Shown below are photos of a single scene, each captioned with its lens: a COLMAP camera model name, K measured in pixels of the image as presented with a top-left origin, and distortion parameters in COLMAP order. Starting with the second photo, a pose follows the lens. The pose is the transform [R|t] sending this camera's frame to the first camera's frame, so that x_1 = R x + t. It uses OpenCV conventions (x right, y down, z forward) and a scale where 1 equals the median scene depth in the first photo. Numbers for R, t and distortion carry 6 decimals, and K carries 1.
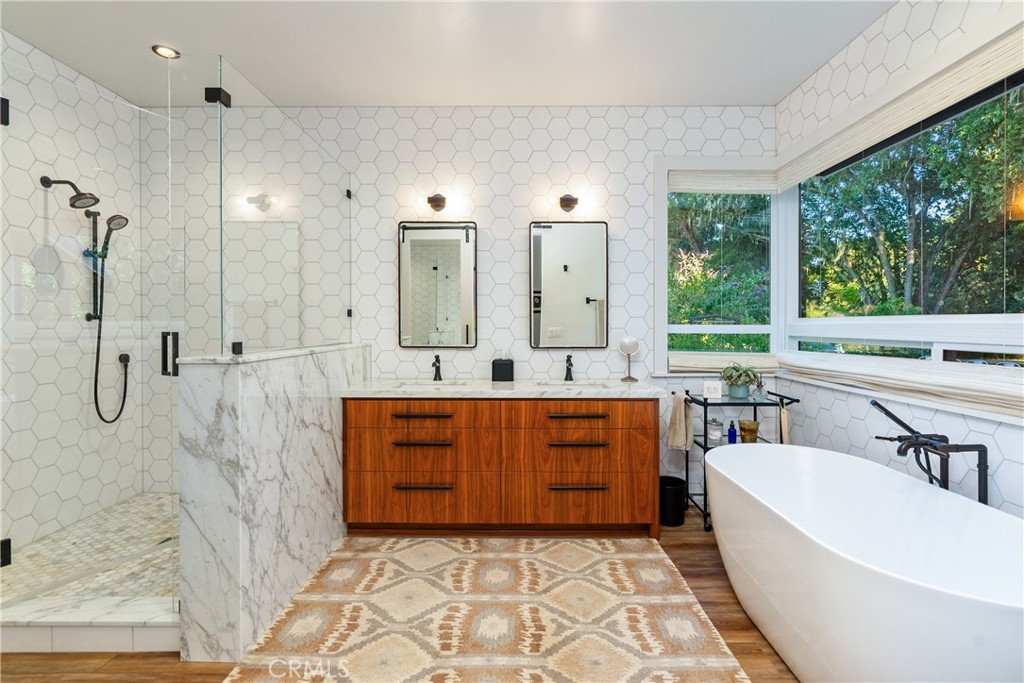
lens RADIAL K [[467.1, 0, 512.6], [0, 467.1, 333.0], [0, 0, 1]] dist [-0.008737, 0.002803]
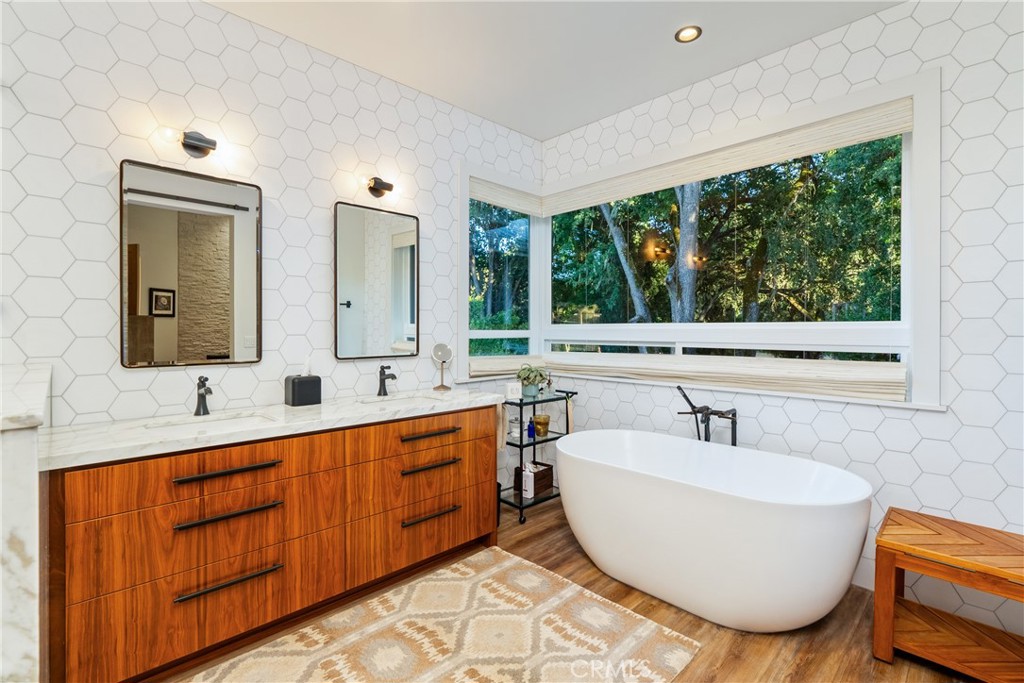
lens RADIAL K [[467.1, 0, 512.4], [0, 467.1, 335.0], [0, 0, 1]] dist [-0.008737, 0.002803]
pose [[0.711352, -0.008835, 0.702780, -0.363025], [0.014144, 0.999898, -0.001746, -0.004669], [-0.702693, 0.011182, 0.711405, 0.264102]]
